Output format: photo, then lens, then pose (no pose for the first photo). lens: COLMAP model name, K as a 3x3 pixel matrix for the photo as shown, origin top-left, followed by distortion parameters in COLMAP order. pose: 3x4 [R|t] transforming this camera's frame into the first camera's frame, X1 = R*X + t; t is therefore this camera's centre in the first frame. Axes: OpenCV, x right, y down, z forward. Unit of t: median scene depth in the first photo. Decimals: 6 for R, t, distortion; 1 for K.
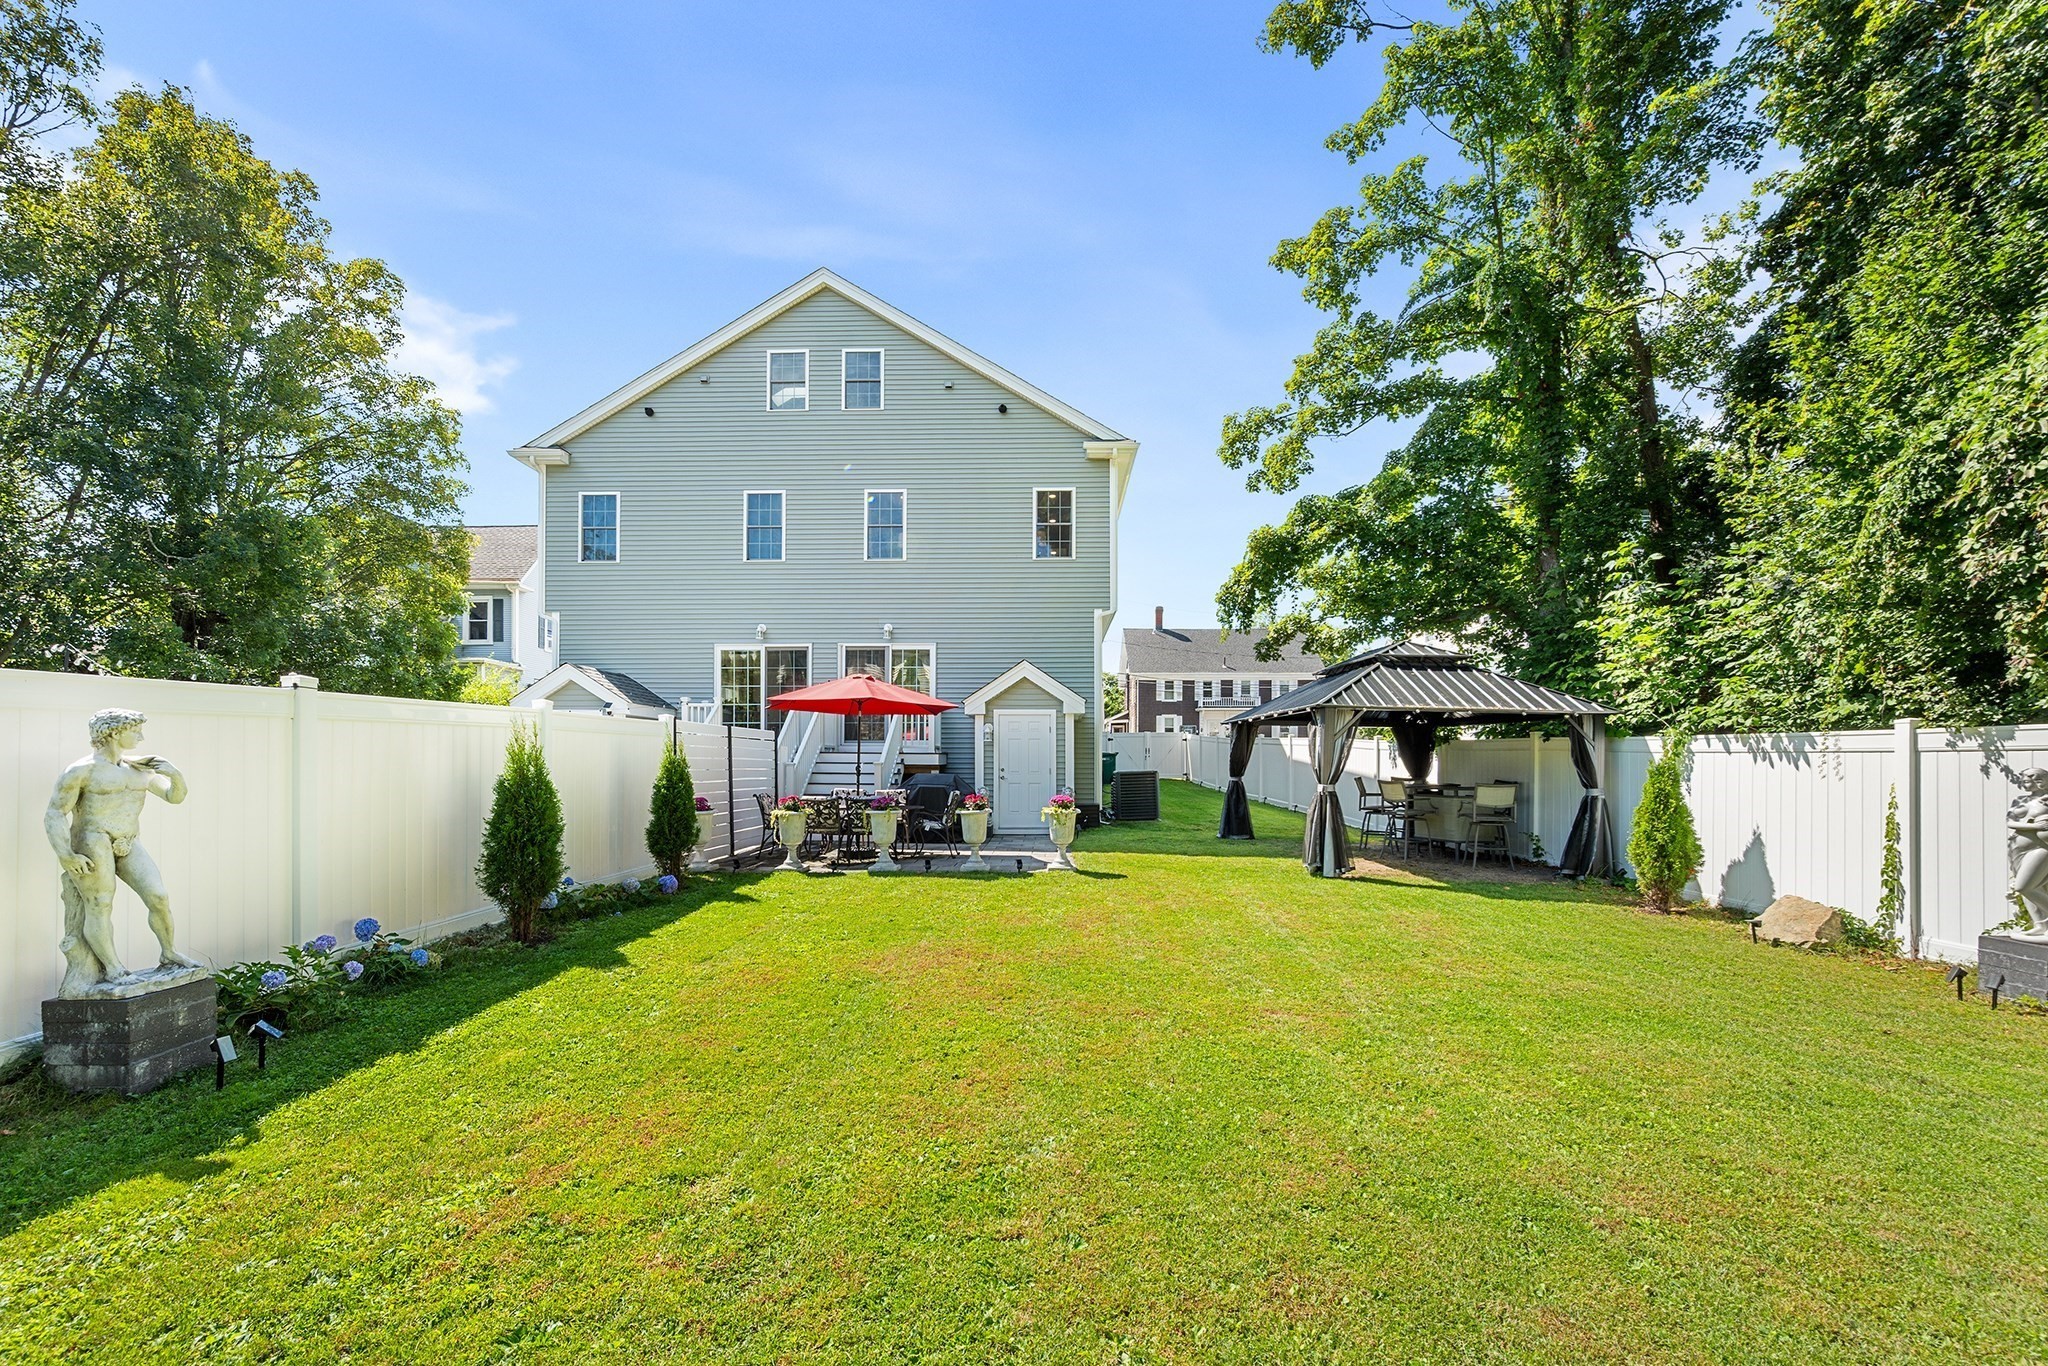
lens RADIAL K [[835.6, 0, 1024.1], [0, 835.6, 753.6], [0, 0, 1]] dist [-0.001750, -0.000614]
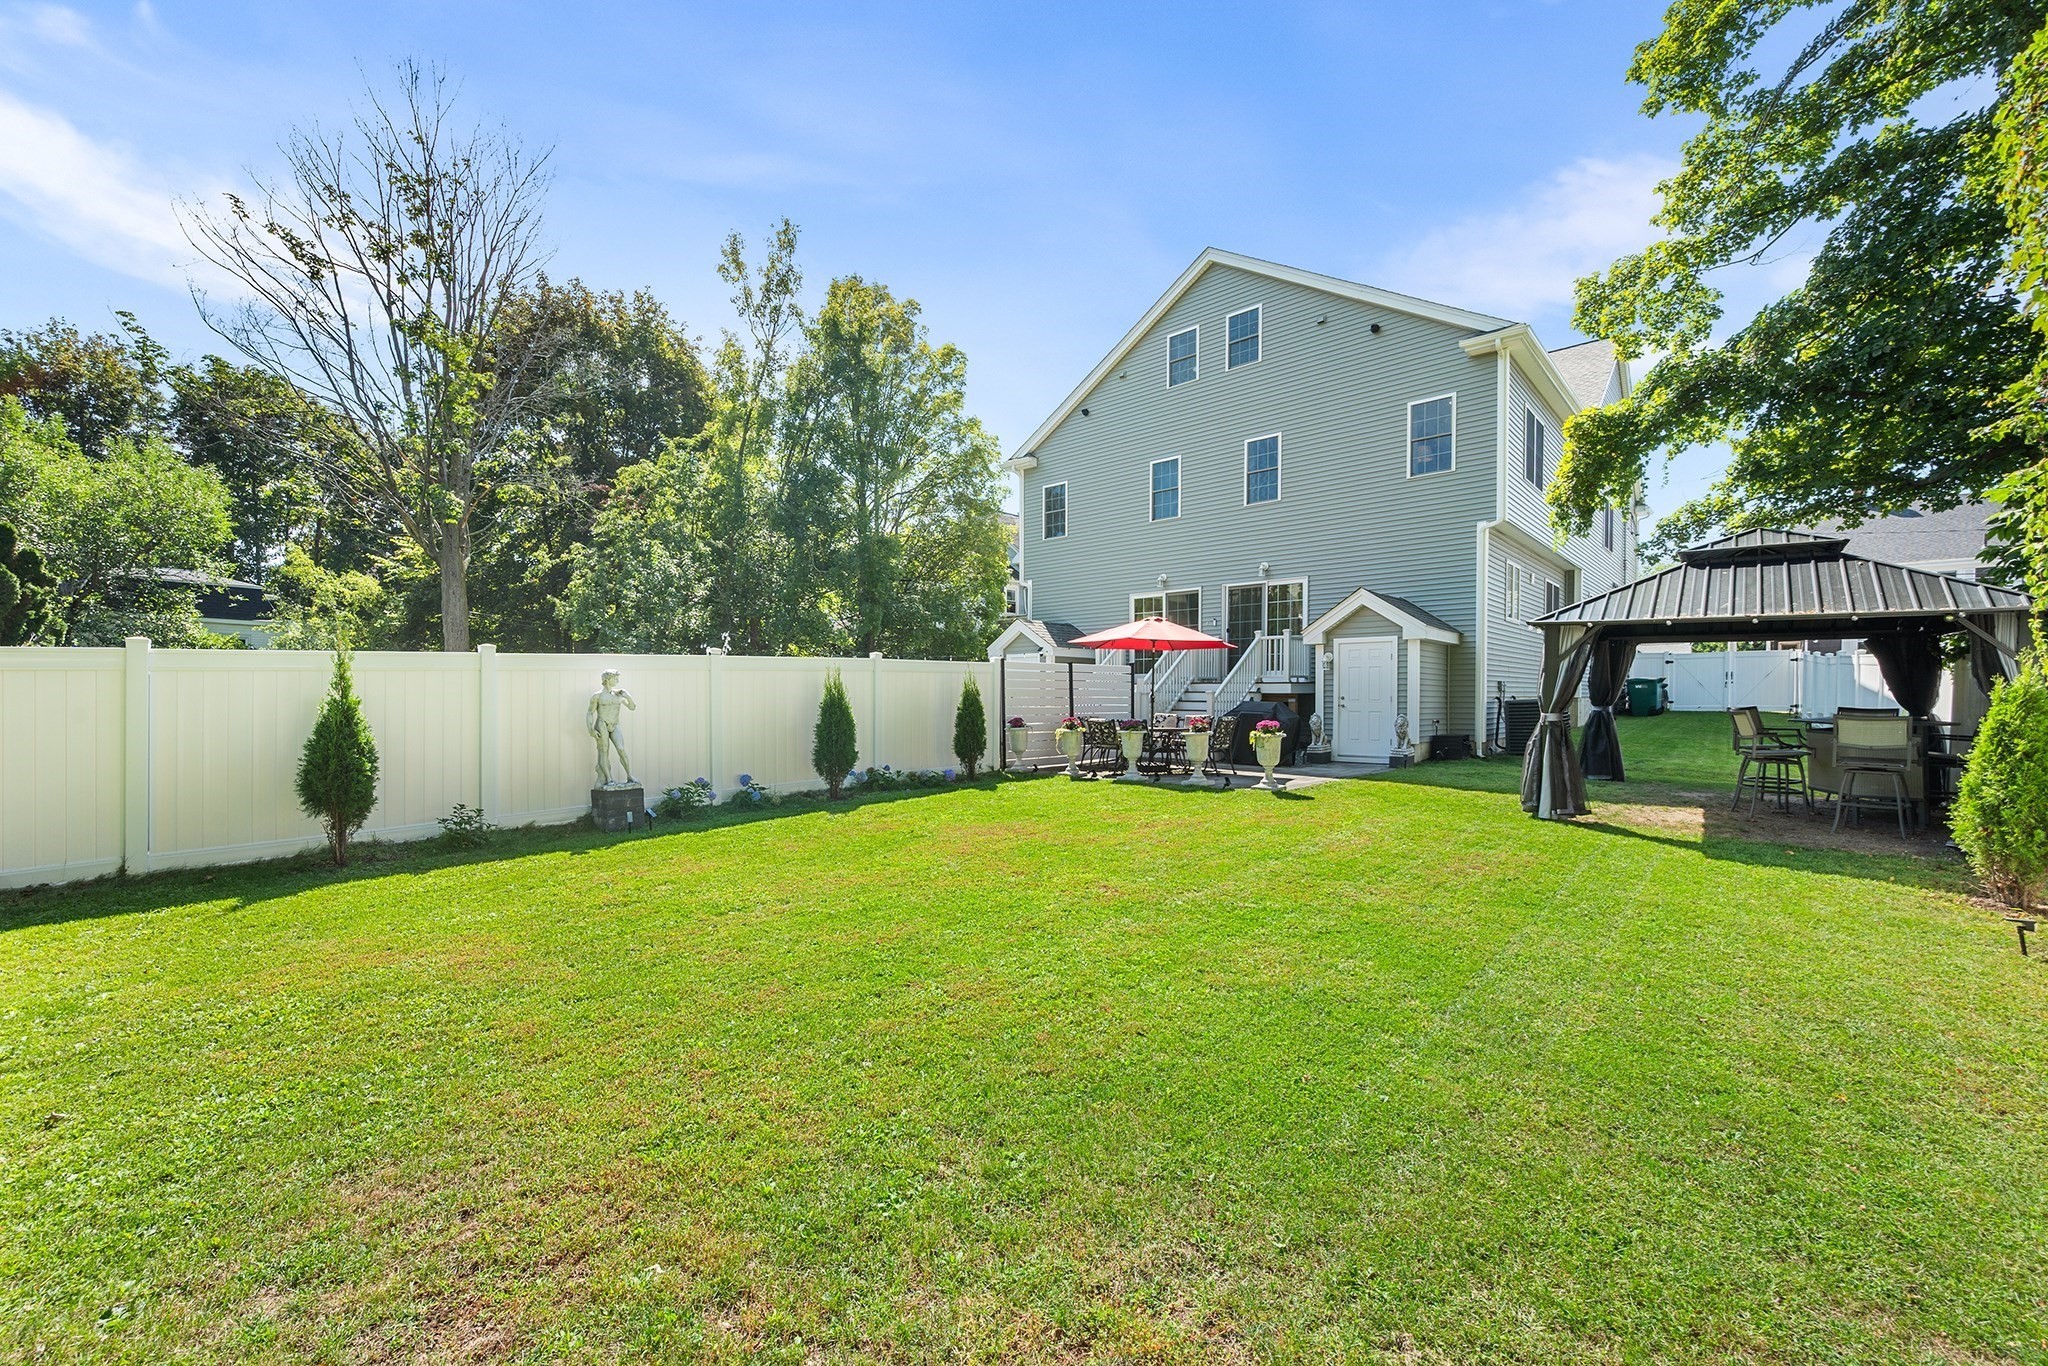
lens RADIAL K [[830.1, 0, 1028.9], [0, 830.1, 706.6], [0, 0, 1]] dist [-0.000243, -0.000015]
pose [[0.758547, 0.006610, -0.651585, 0.343669], [0.011405, 0.999661, 0.023419, 0.001921], [0.651518, -0.025196, 0.758214, -0.012322]]
